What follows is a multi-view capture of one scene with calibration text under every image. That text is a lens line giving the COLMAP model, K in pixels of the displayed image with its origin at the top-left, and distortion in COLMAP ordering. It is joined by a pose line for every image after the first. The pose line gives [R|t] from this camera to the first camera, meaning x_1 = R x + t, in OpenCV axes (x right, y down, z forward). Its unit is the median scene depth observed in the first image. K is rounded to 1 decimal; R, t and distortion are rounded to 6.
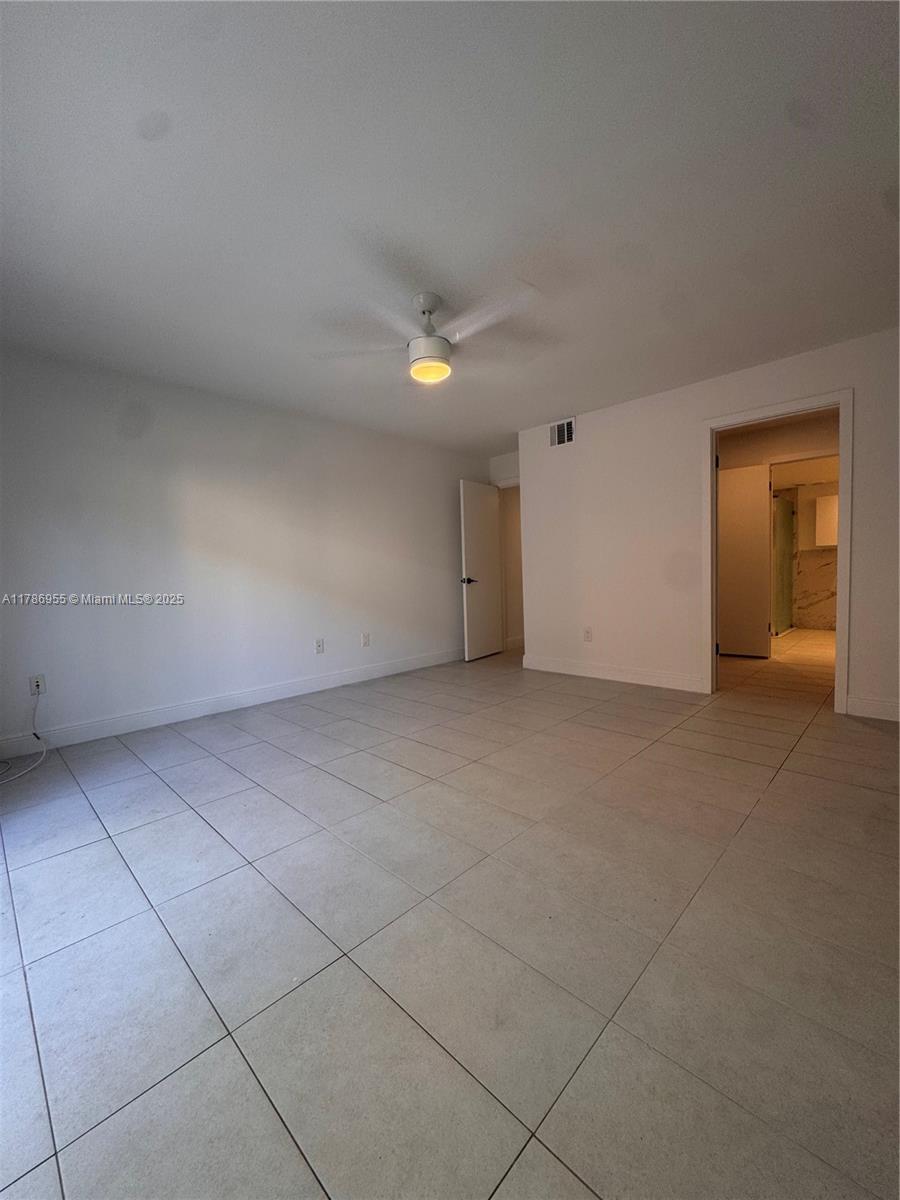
lens RADIAL K [[480.6, 0, 455.7], [0, 480.6, 596.4], [0, 0, 1]] dist [-0.001884, 0.000325]
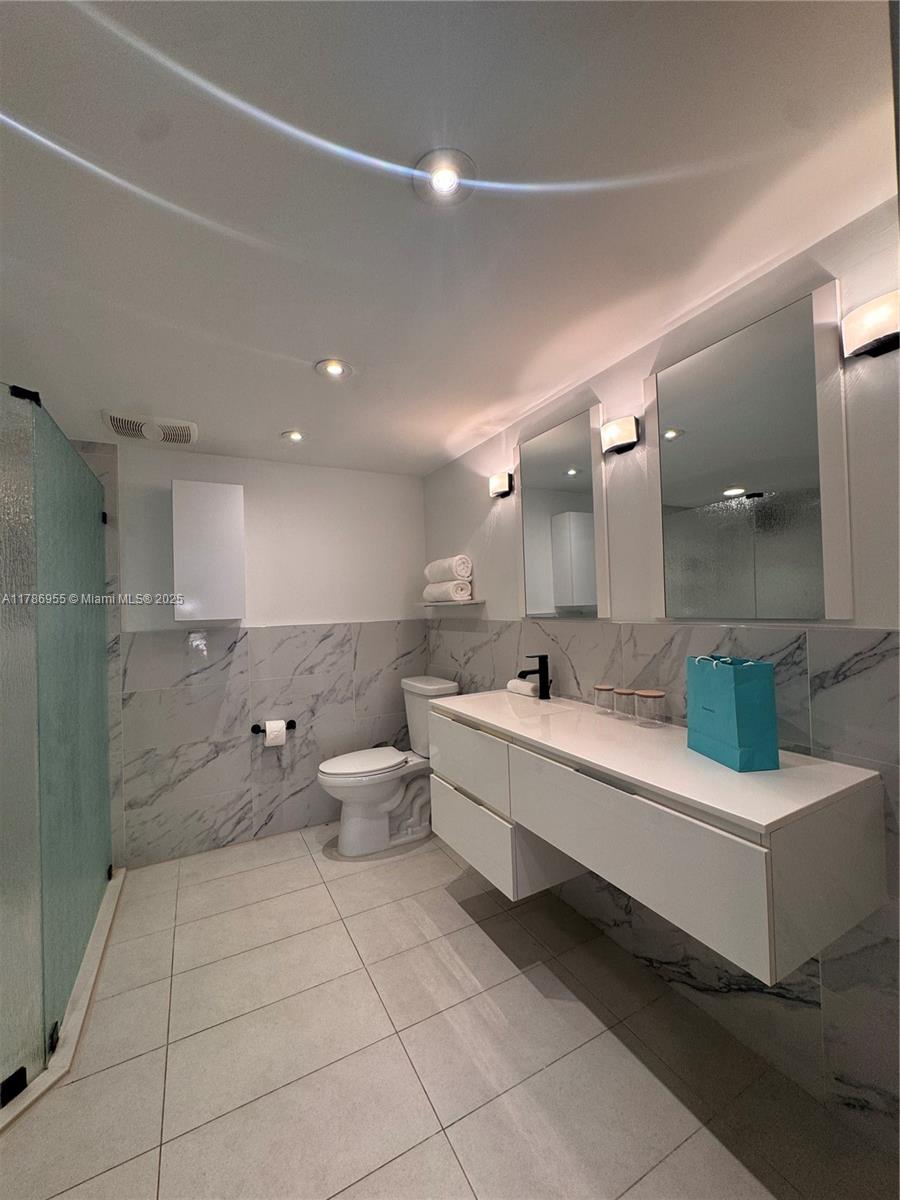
lens RADIAL K [[480.6, 0, 456.0], [0, 480.6, 602.9], [0, 0, 1]] dist [-0.001884, 0.000325]
pose [[0.298728, 0.035508, 0.953678, 0.464249], [0.073964, 0.995440, -0.060231, -0.078805], [-0.951468, 0.088530, 0.294740, 0.679532]]
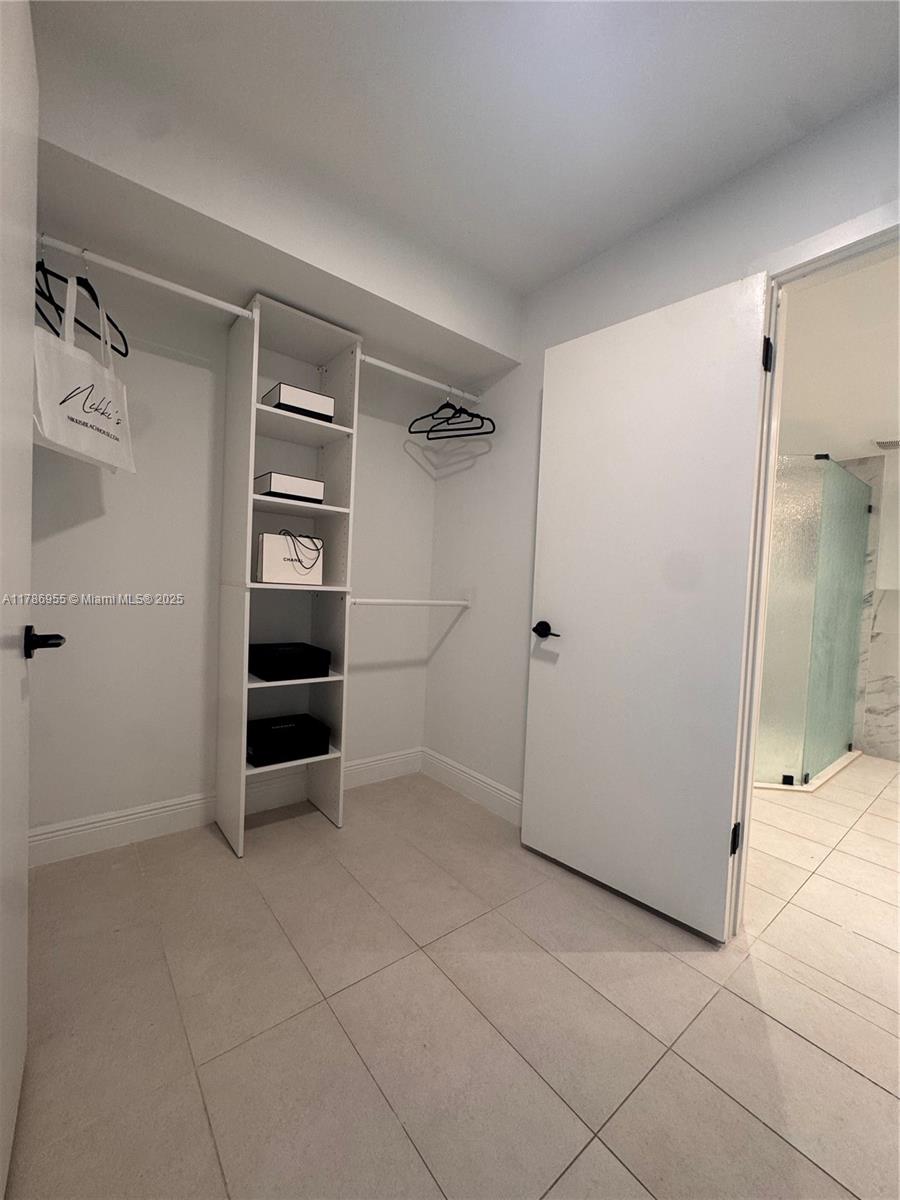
lens RADIAL K [[480.6, 0, 451.2], [0, 480.6, 601.7], [0, 0, 1]] dist [-0.001884, 0.000325]
pose [[0.990516, 0.082466, -0.109895, 0.353781], [-0.085000, 0.996208, -0.018566, -0.039181], [0.107947, 0.027731, 0.993770, 0.487372]]
